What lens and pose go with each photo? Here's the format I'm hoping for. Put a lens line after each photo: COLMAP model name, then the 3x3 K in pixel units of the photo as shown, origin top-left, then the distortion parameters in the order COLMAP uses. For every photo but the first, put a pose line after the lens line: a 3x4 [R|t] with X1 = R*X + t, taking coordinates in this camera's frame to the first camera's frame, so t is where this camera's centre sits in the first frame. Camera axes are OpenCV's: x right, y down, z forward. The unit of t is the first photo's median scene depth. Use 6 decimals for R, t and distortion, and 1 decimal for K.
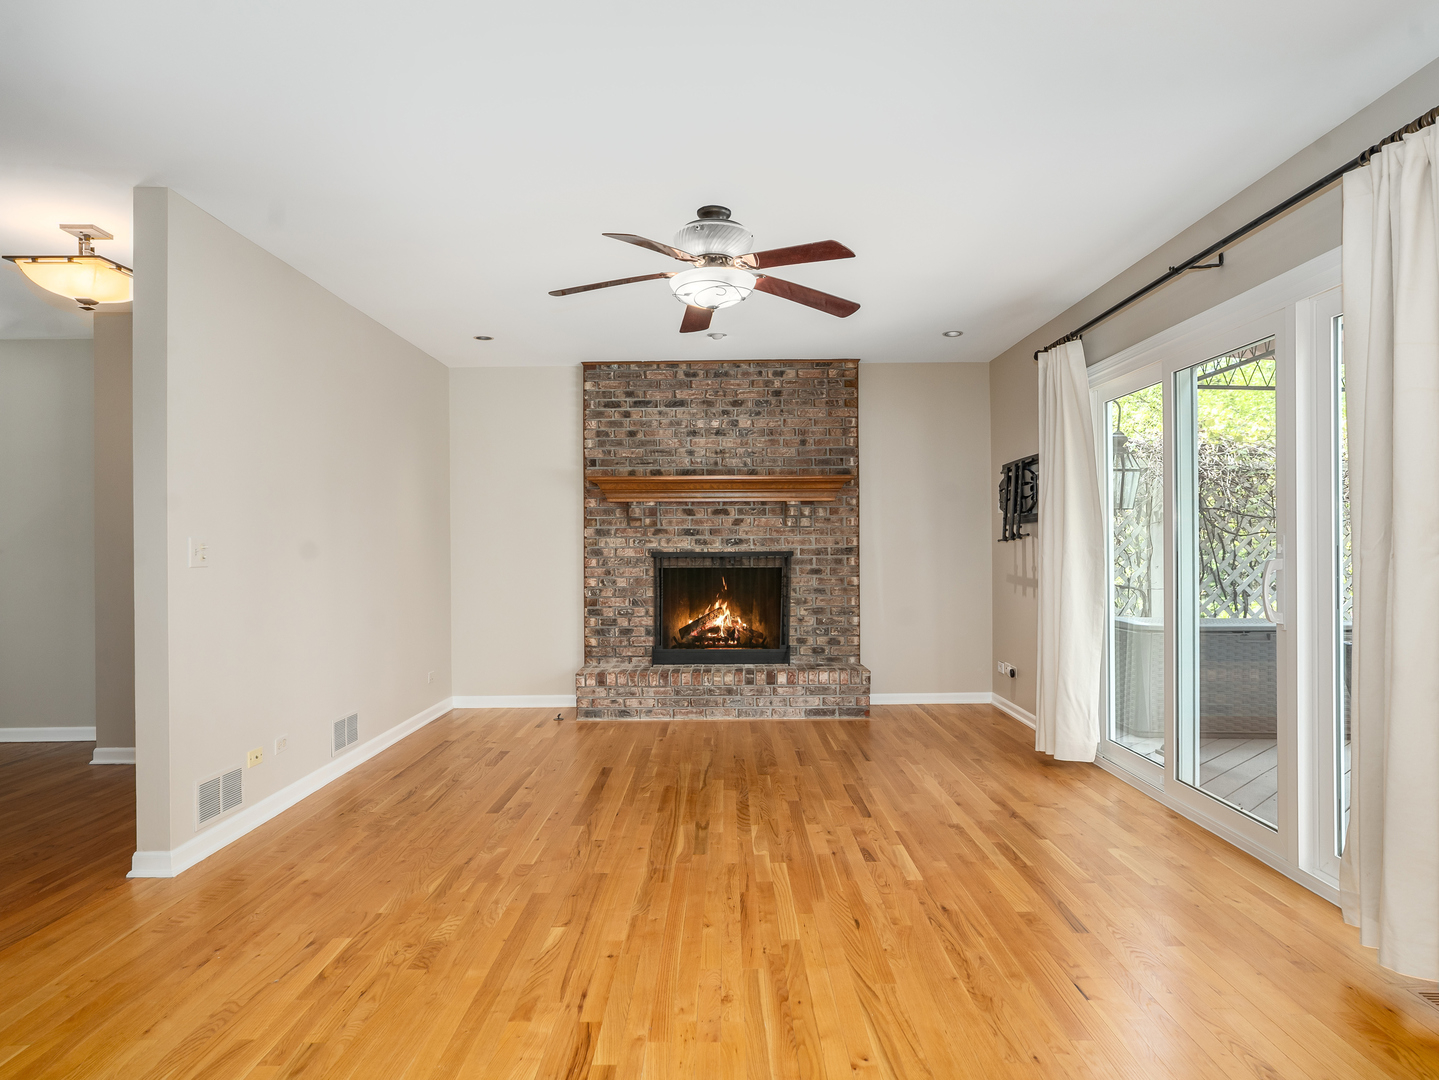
lens RADIAL K [[887.4, 0, 716.6], [0, 887.4, 530.3], [0, 0, 1]] dist [-0.049198, 0.027325]
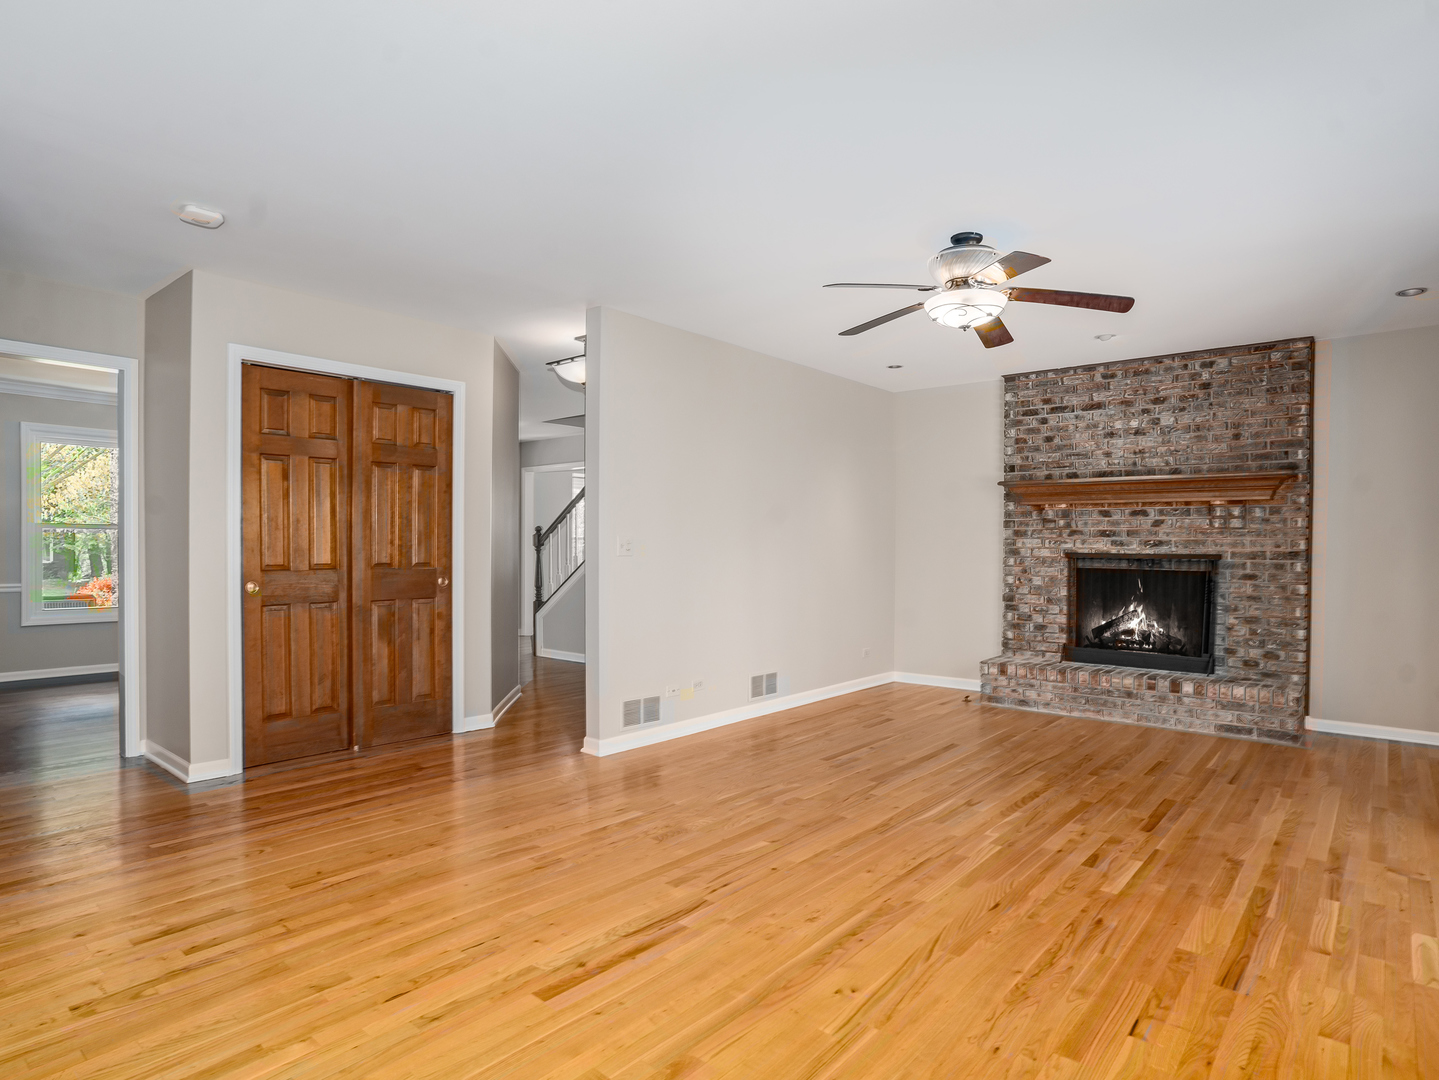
lens RADIAL K [[806.7, 0, 722.5], [0, 806.7, 544.9], [0, 0, 1]] dist [-0.052956, 0.016989]
pose [[0.769328, 0.013343, -0.638714, 0.271095], [-0.001549, 0.999818, 0.019020, -0.001887], [0.638852, -0.013644, 0.769209, 0.034921]]
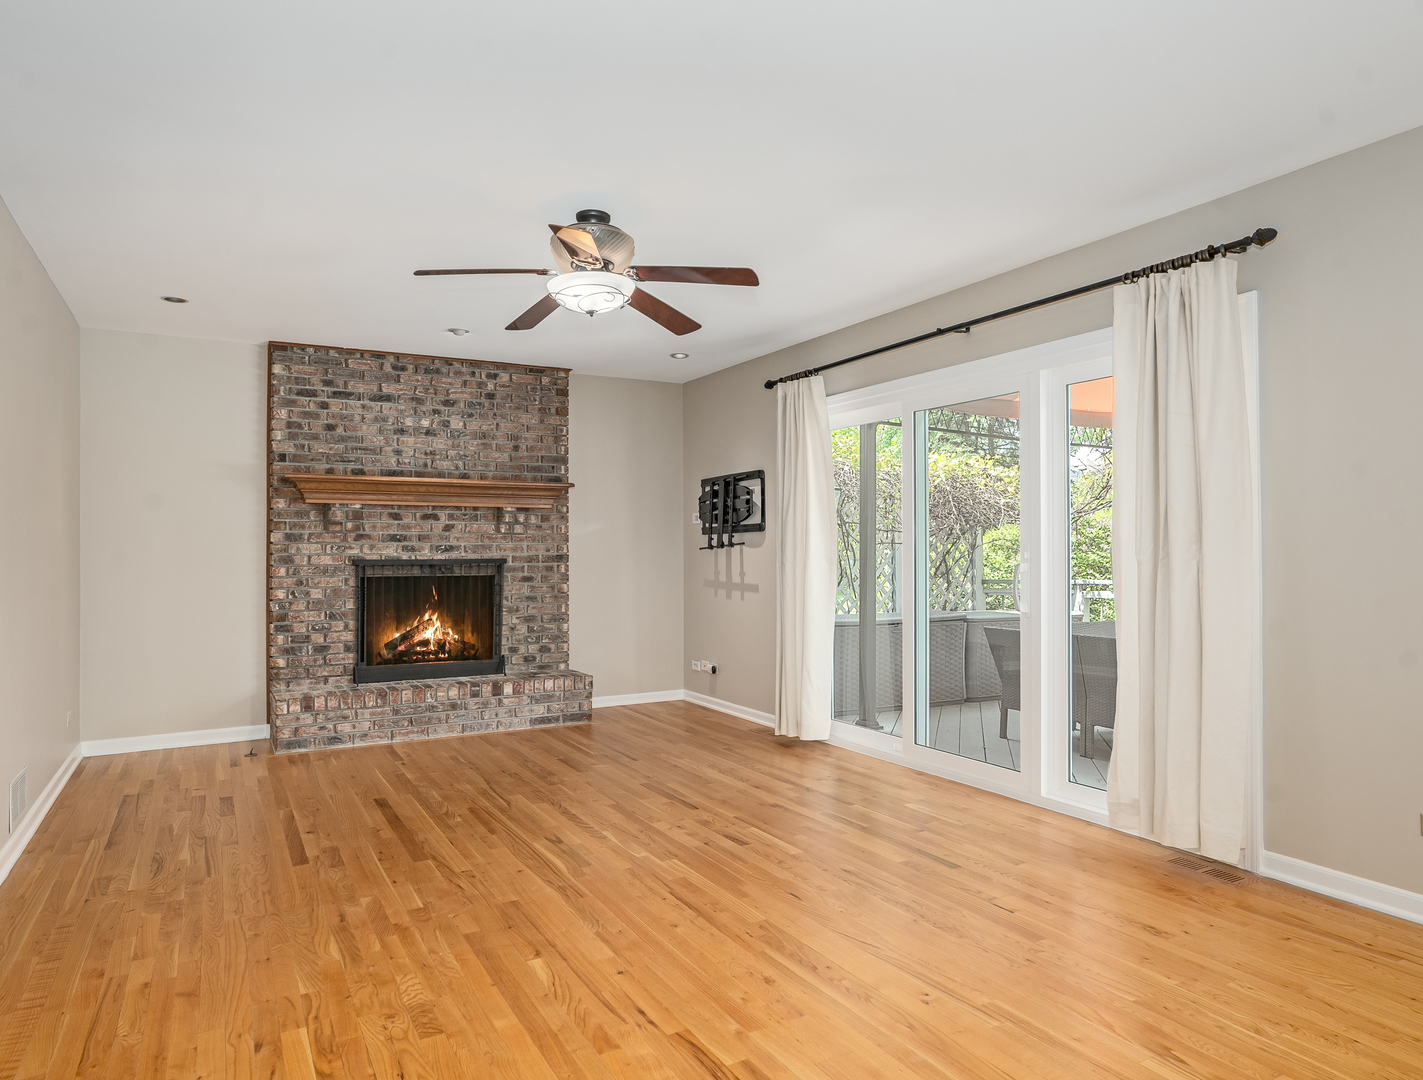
lens RADIAL K [[890.4, 0, 705.7], [0, 890.4, 530.1], [0, 0, 1]] dist [-0.043648, 0.026296]
pose [[0.870677, 0.014496, 0.491641, -0.258564], [-0.009717, 0.999877, -0.012272, 0.002557], [-0.491759, 0.005908, 0.870711, 0.048237]]
